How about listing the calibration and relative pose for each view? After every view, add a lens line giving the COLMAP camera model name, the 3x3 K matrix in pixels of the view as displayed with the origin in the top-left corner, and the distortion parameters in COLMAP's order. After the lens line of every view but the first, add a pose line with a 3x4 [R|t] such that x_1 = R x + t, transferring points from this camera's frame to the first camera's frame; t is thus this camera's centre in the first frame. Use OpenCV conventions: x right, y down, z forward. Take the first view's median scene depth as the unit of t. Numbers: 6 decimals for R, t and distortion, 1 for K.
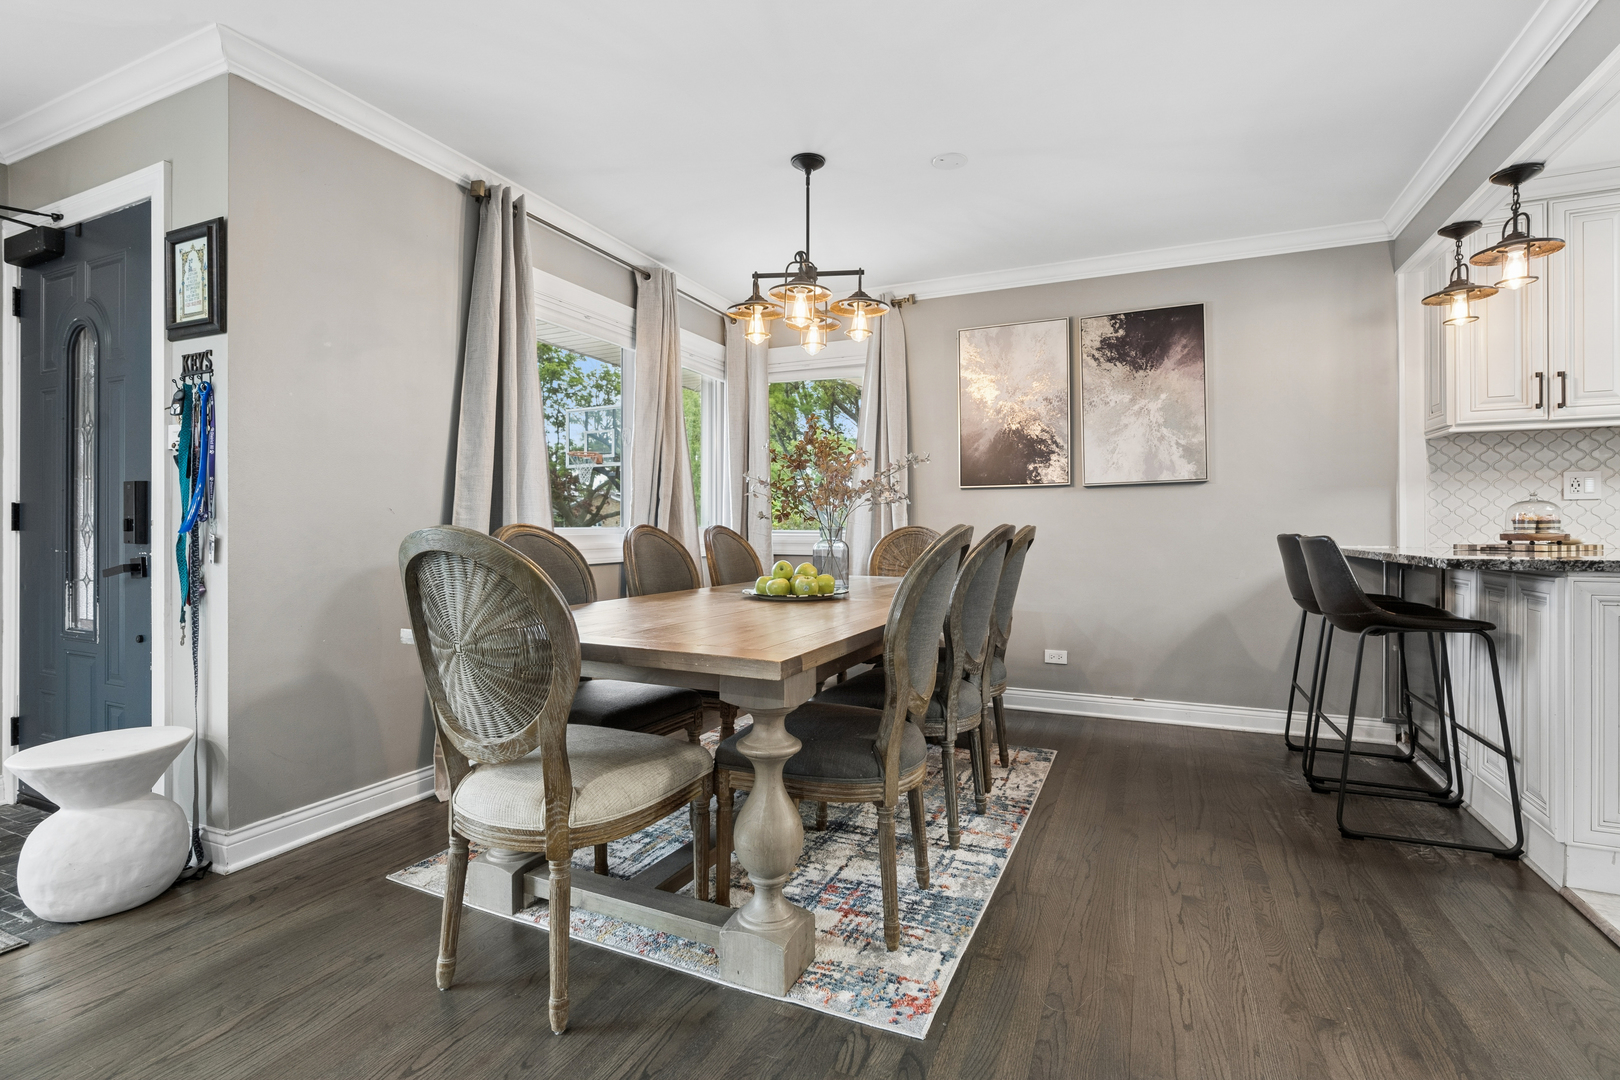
lens RADIAL K [[786.0, 0, 798.3], [0, 786.0, 531.8], [0, 0, 1]] dist [-0.003613, 0.002183]
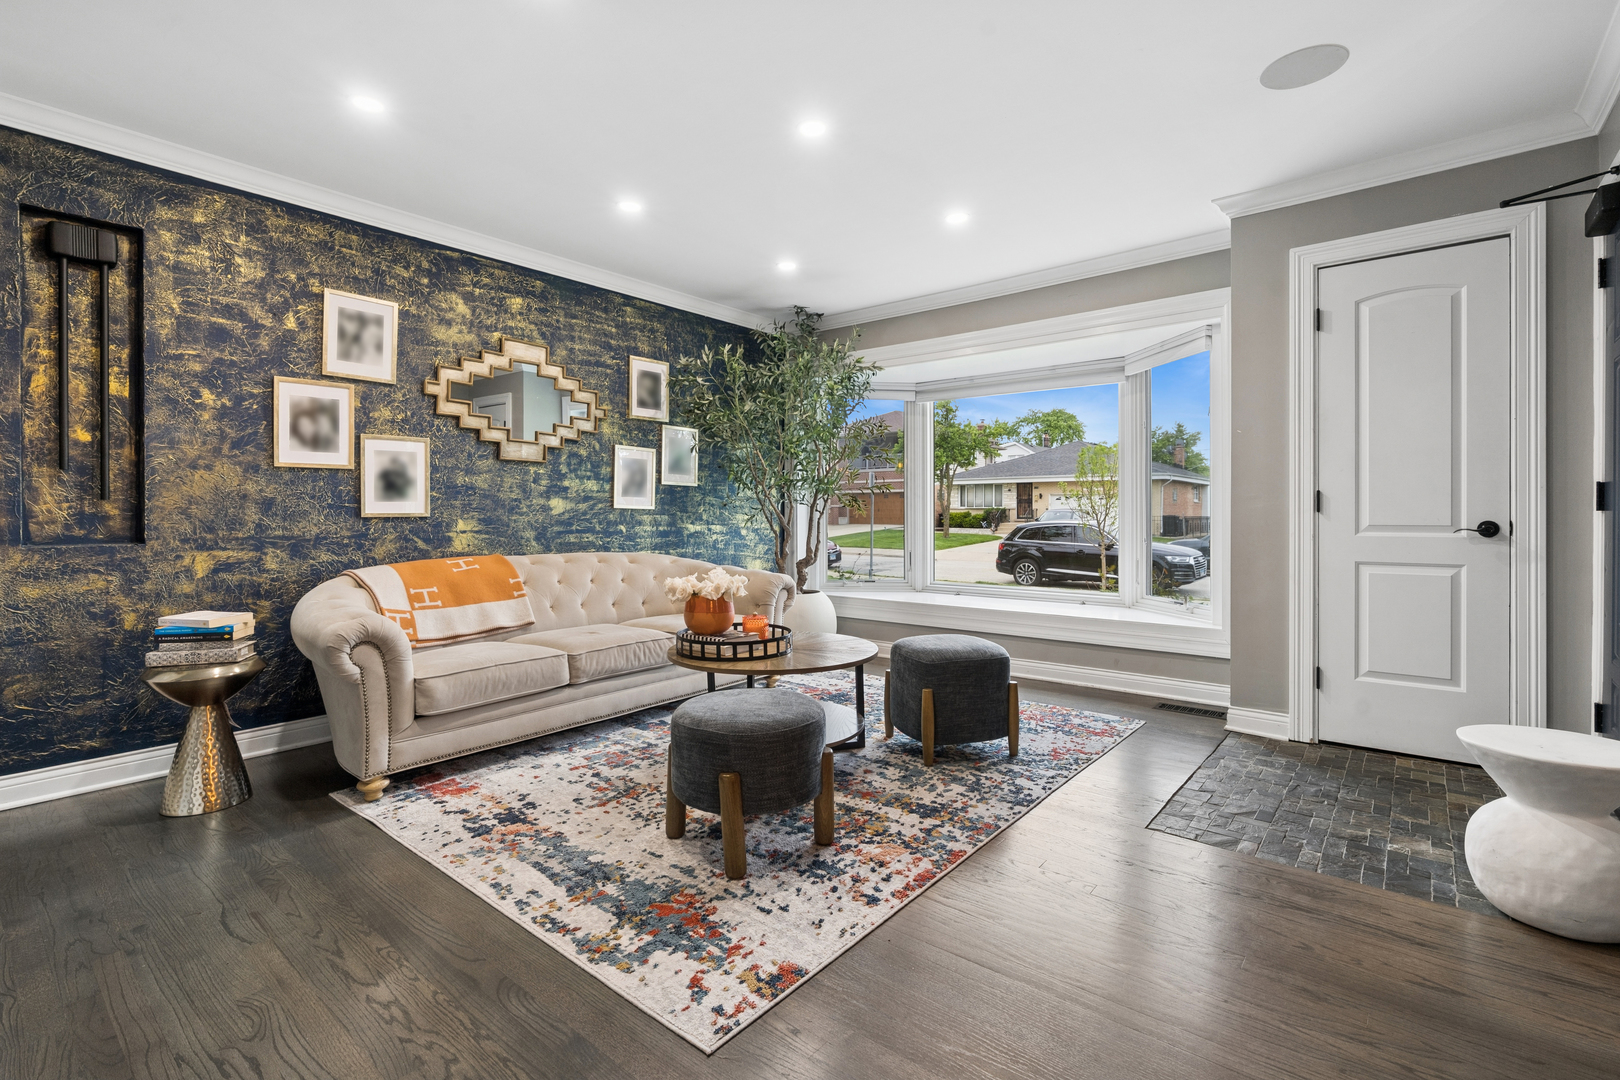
lens RADIAL K [[733.3, 0, 812.8], [0, 733.3, 526.9], [0, 0, 1]] dist [-0.006446, 0.003454]
pose [[-0.255036, 0.022033, -0.966681, 0.106588], [0.000555, 0.999744, 0.022640, -0.002169], [0.966931, 0.005237, -0.254982, 0.260141]]
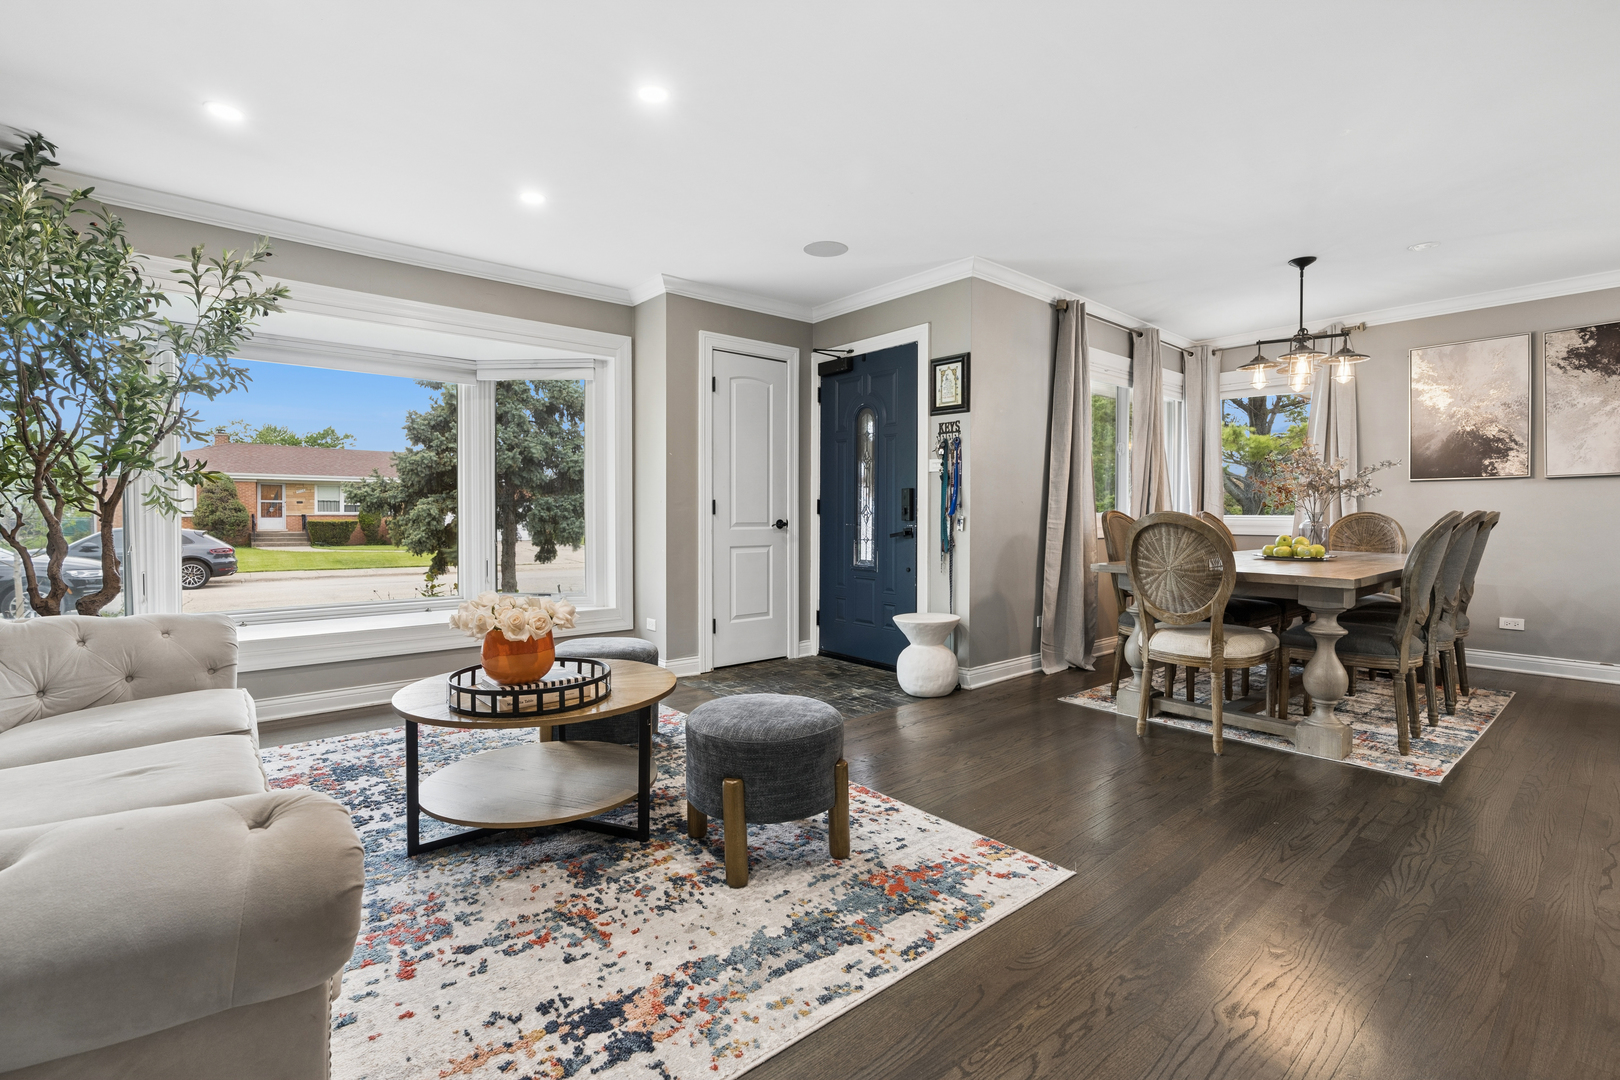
lens RADIAL K [[733.3, 0, 820.3], [0, 733.3, 526.8], [0, 0, 1]] dist [-0.006446, 0.003454]
pose [[0.911527, 0.008229, -0.411158, -0.235517], [-0.003819, 0.999926, 0.011547, 0.008203], [0.411222, -0.008955, 0.911491, -0.593528]]
